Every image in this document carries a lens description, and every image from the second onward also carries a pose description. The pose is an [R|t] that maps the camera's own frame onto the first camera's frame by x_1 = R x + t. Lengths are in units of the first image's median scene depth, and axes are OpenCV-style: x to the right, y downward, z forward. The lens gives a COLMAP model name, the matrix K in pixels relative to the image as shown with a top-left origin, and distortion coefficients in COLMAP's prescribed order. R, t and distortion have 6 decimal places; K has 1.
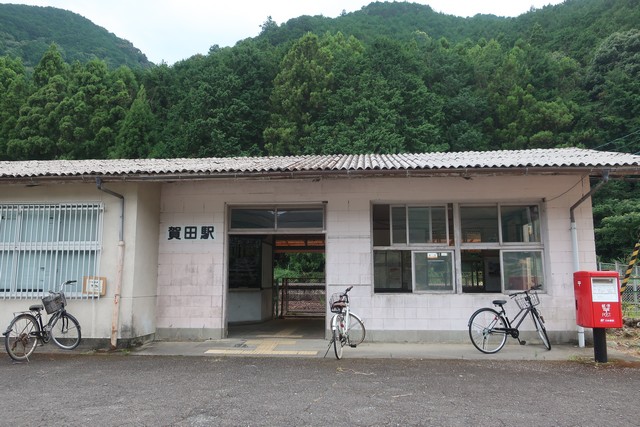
lens RADIAL K [[503.6, 0, 321.9], [0, 503.6, 212.6], [0, 0, 1]] dist [-0.002506, -0.000969]
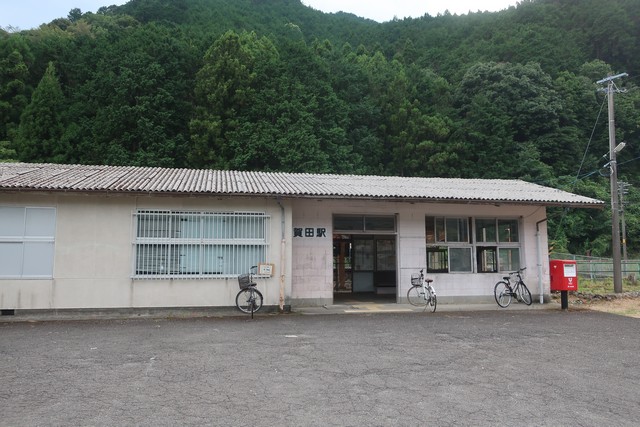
lens RADIAL K [[503.6, 0, 319.8], [0, 503.6, 216.1], [0, 0, 1]] dist [-0.002506, -0.000969]
pose [[0.956597, 0.026140, 0.290238, -0.642837], [-0.038033, 0.998649, 0.035410, -0.058172], [-0.288921, -0.044911, 0.956299, -0.376379]]
